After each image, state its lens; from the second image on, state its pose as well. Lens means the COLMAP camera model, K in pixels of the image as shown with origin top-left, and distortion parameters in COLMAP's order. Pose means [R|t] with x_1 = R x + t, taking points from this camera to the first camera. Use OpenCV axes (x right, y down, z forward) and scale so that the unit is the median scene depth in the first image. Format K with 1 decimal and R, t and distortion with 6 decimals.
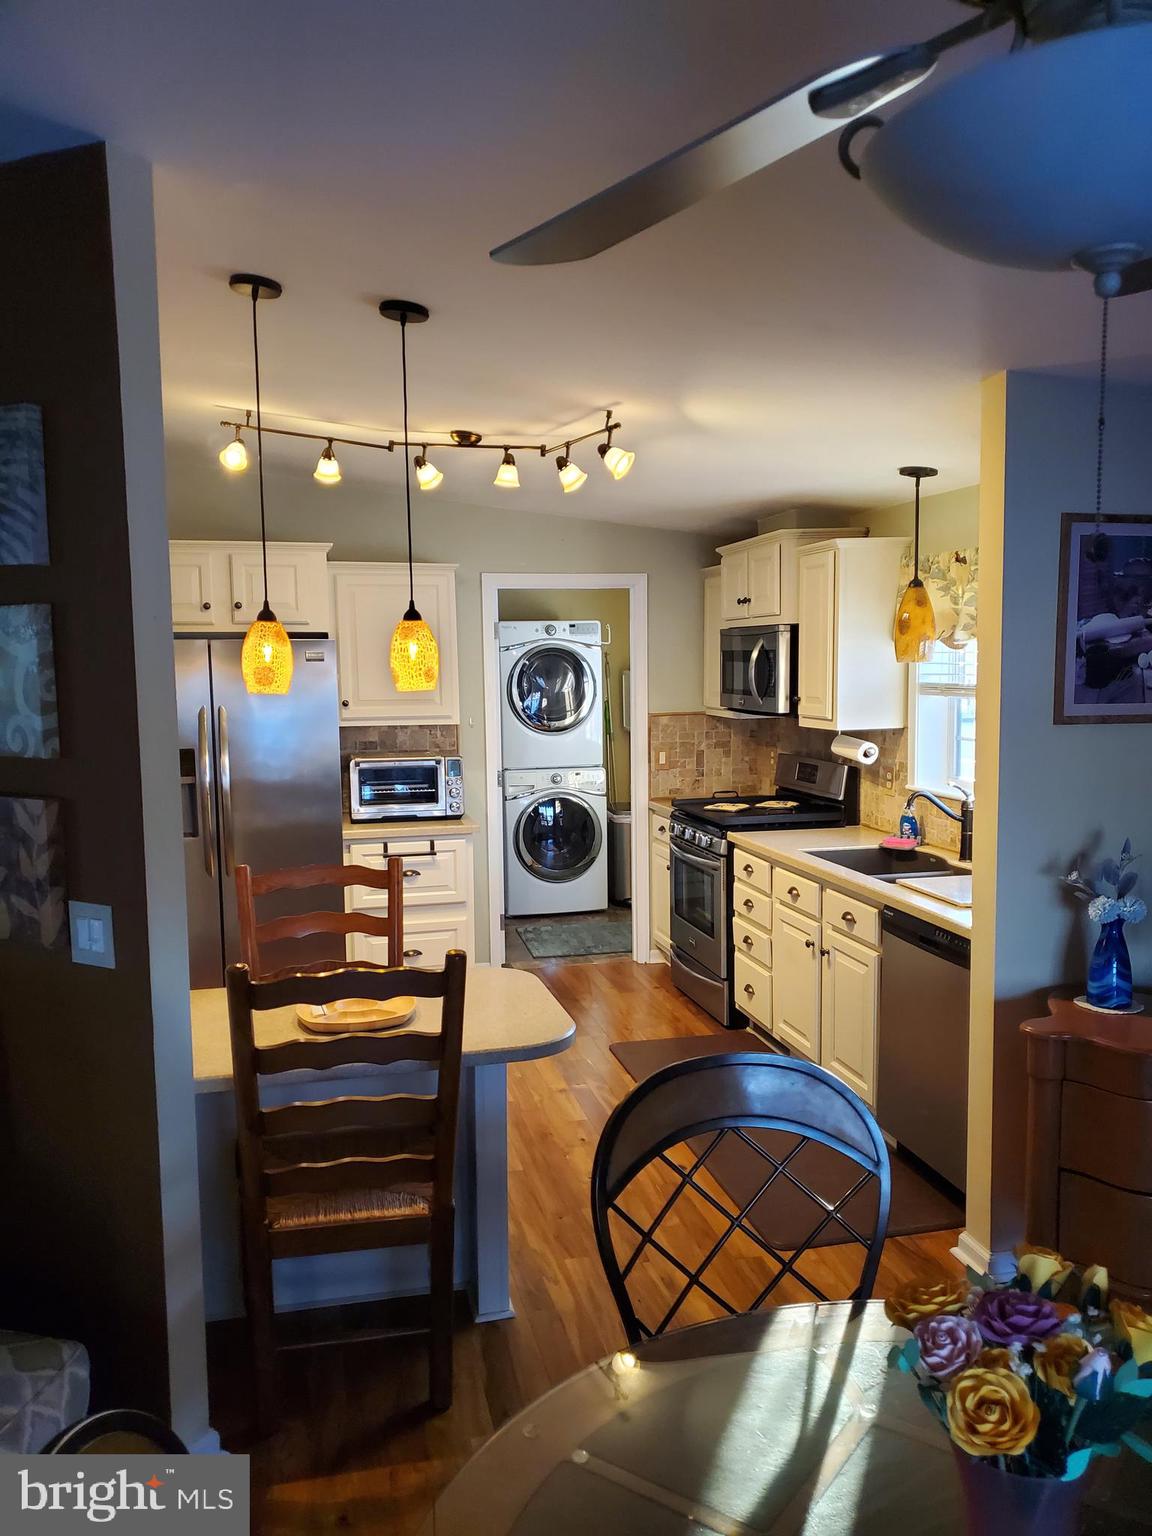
lens RADIAL K [[1182.7, 0, 575.0], [0, 1182.7, 772.7], [0, 0, 1]] dist [0.013898, -0.015922]
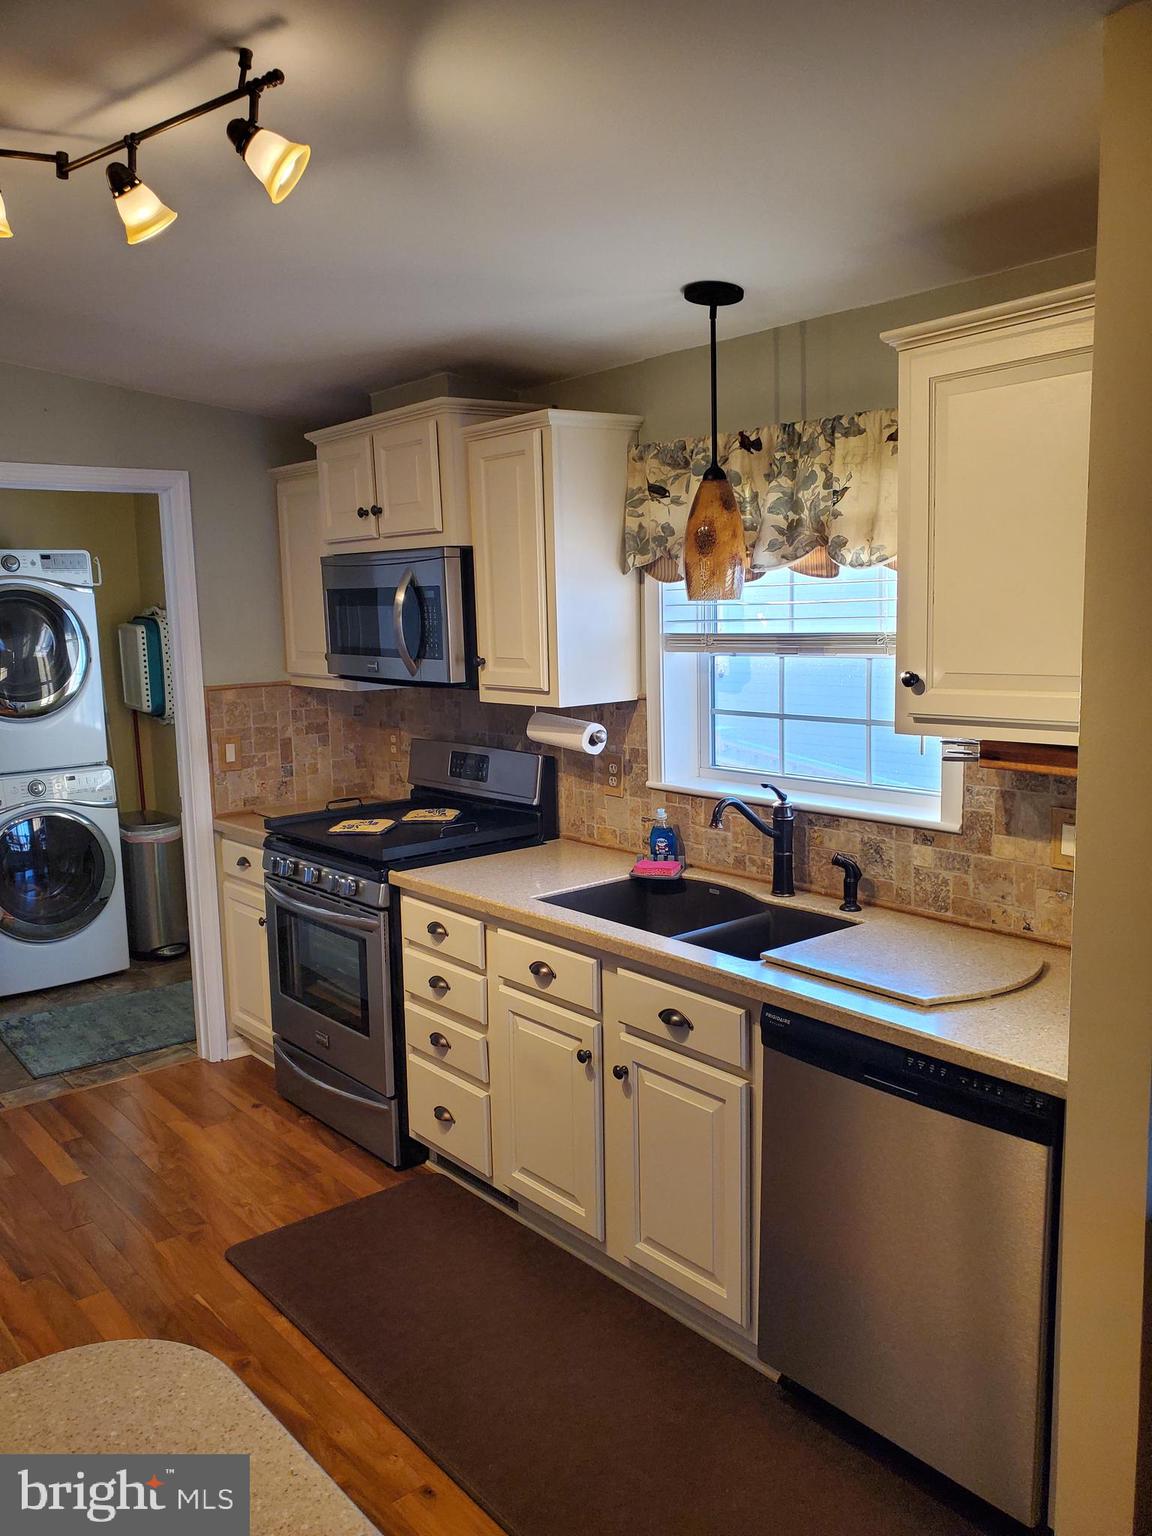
lens RADIAL K [[1182.7, 0, 575.0], [0, 1182.7, 772.7], [0, 0, 1]] dist [0.013898, -0.015922]
pose [[0.892321, -0.066246, 0.446514, -0.060891], [0.050412, 0.997610, 0.047263, -0.027514], [-0.448577, -0.019664, 0.893528, 0.379729]]
